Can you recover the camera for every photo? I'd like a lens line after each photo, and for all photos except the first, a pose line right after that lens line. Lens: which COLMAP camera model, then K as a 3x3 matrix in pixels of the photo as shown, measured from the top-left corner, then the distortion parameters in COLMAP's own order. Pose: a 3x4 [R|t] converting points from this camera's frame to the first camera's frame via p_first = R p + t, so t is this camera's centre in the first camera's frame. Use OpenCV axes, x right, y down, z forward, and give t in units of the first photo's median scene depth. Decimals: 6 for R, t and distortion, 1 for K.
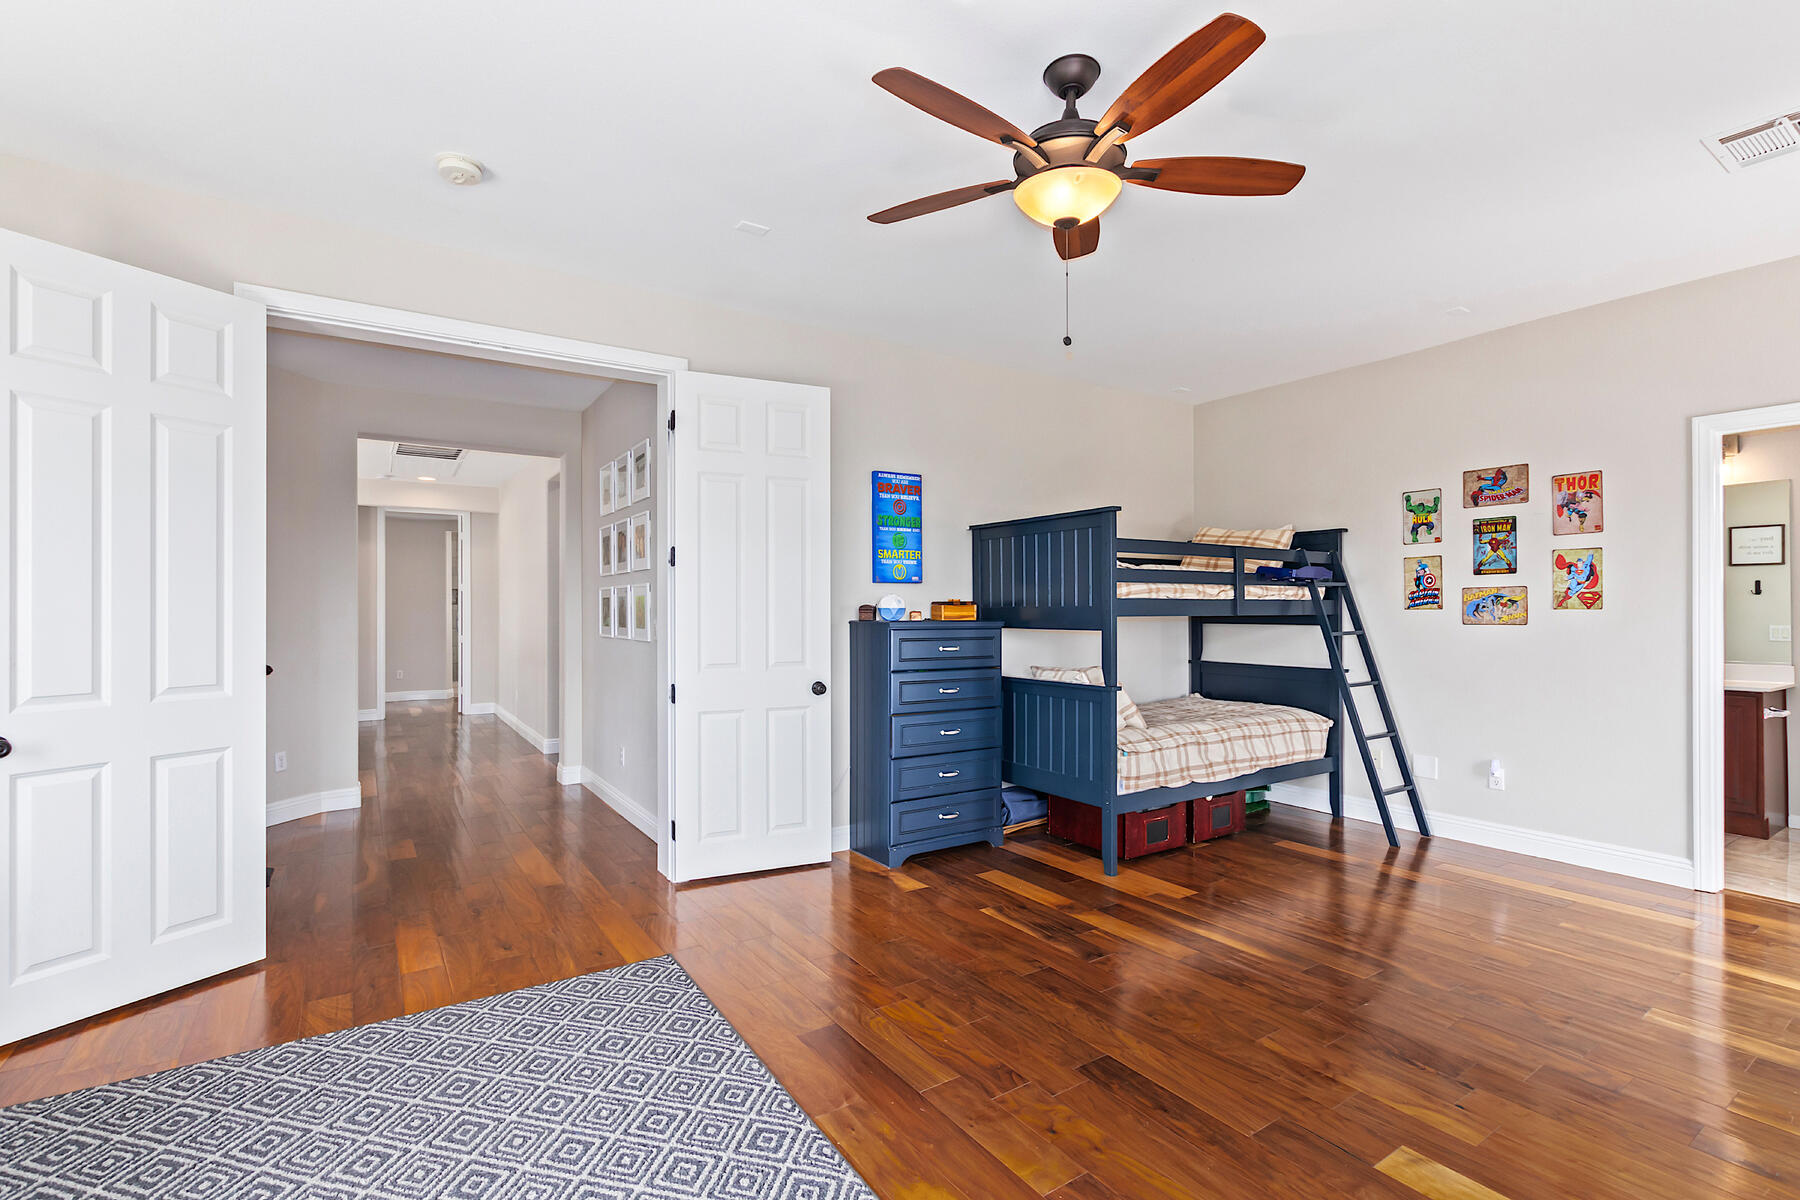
lens RADIAL K [[822.6, 0, 908.7], [0, 822.6, 602.9], [0, 0, 1]] dist [-0.001492, -0.000264]
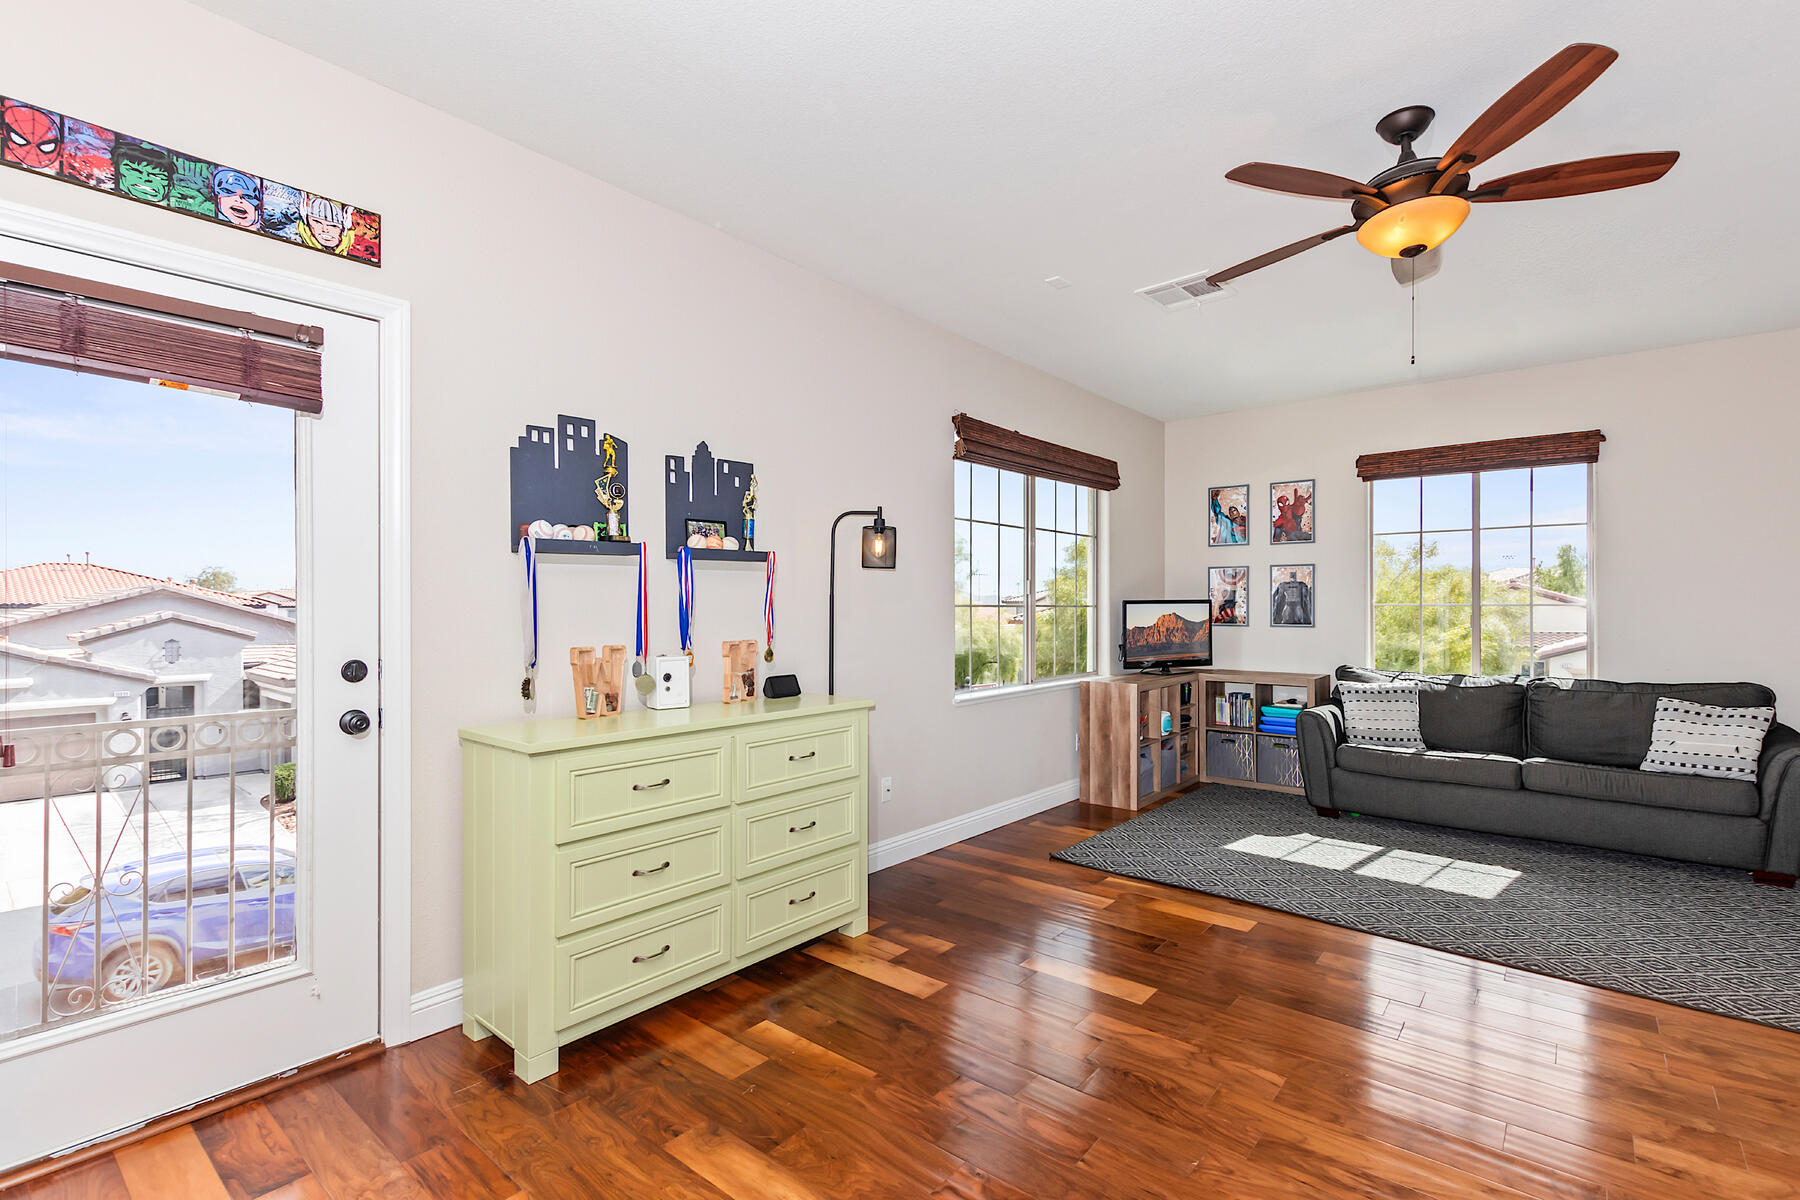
lens RADIAL K [[822.6, 0, 908.7], [0, 822.6, 602.9], [0, 0, 1]] dist [-0.001492, -0.000264]
pose [[-0.955830, 0.000035, -0.293921, 0.669536], [0.003527, 0.999929, -0.011349, 0.007153], [0.293900, -0.011885, -0.955762, 1.067049]]
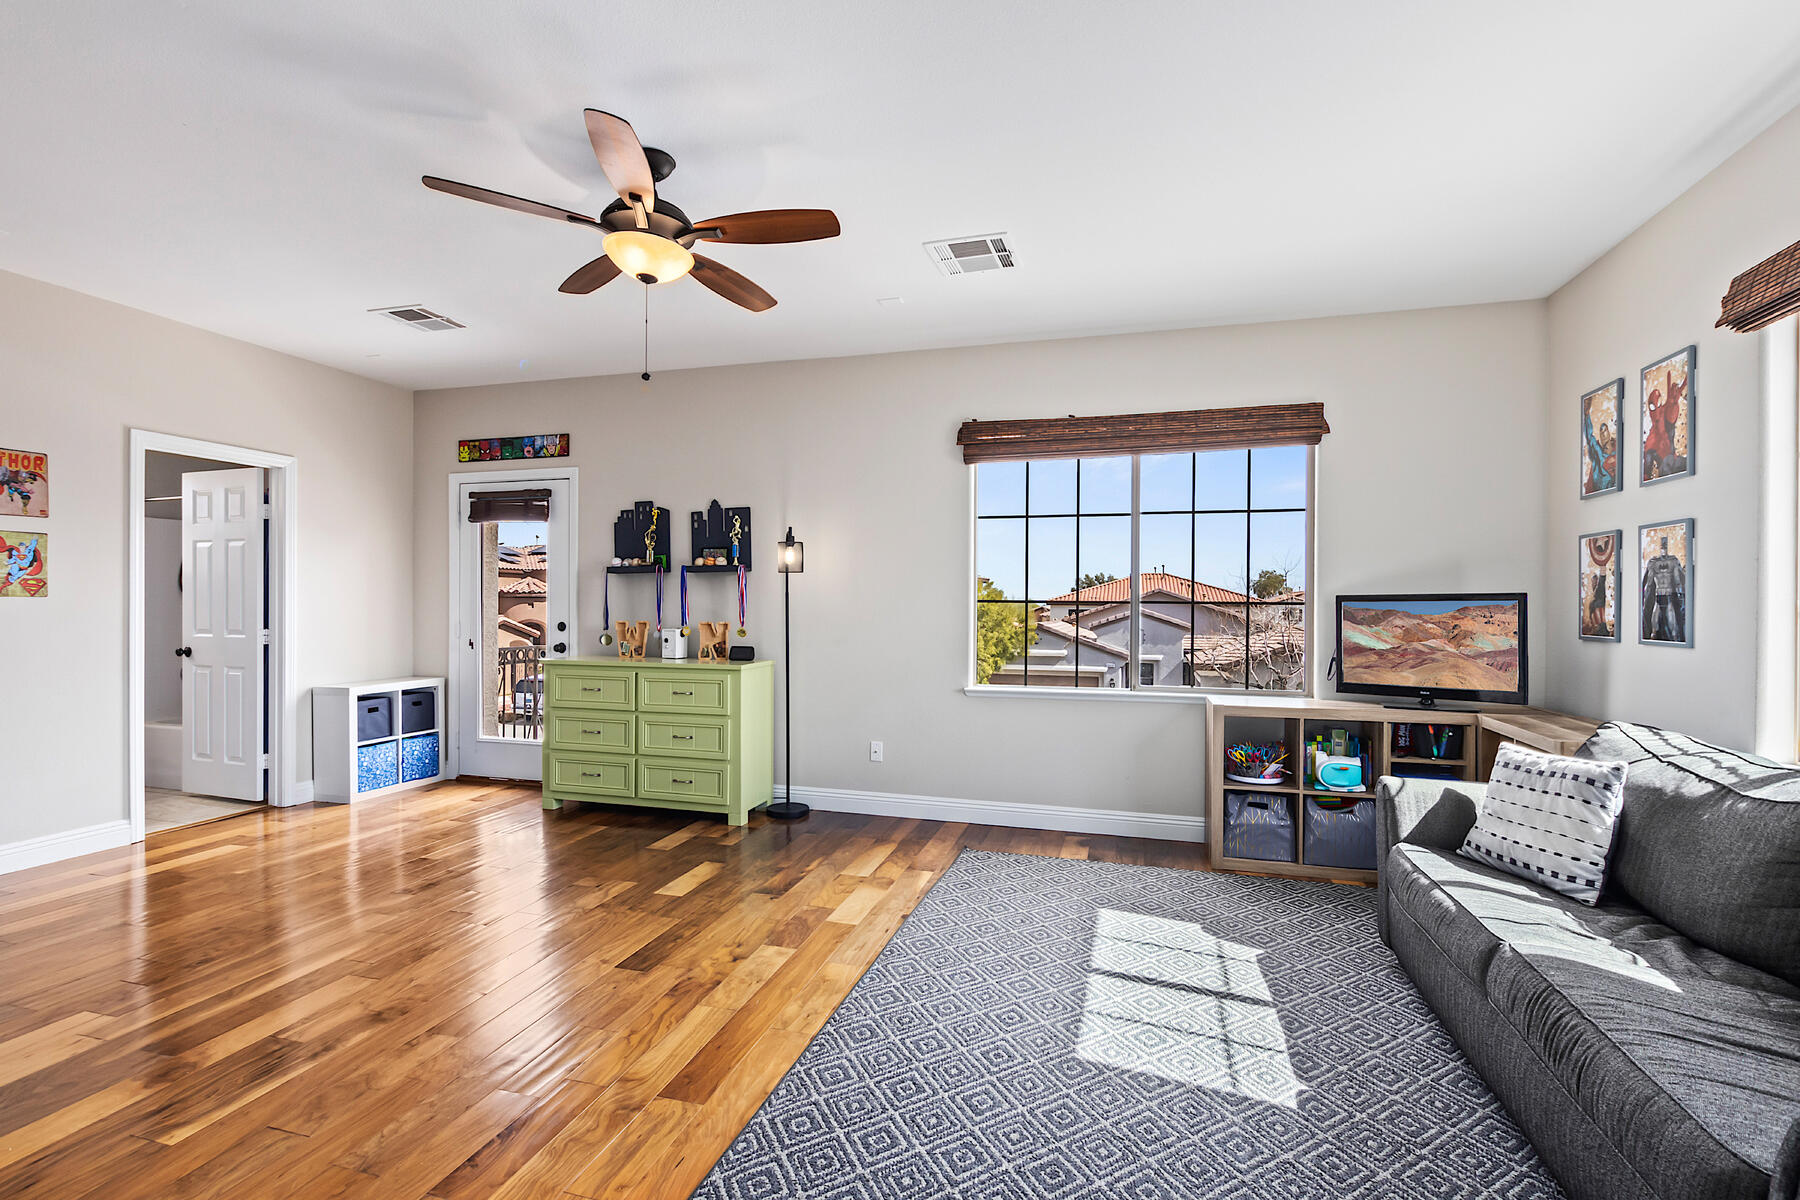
lens RADIAL K [[822.6, 0, 908.7], [0, 822.6, 602.9], [0, 0, 1]] dist [-0.001492, -0.000264]
pose [[-0.651846, -0.002480, 0.758347, -0.563505], [-0.011143, 0.999918, -0.006309, 0.009609], [-0.758270, -0.012563, -0.651820, 0.863718]]
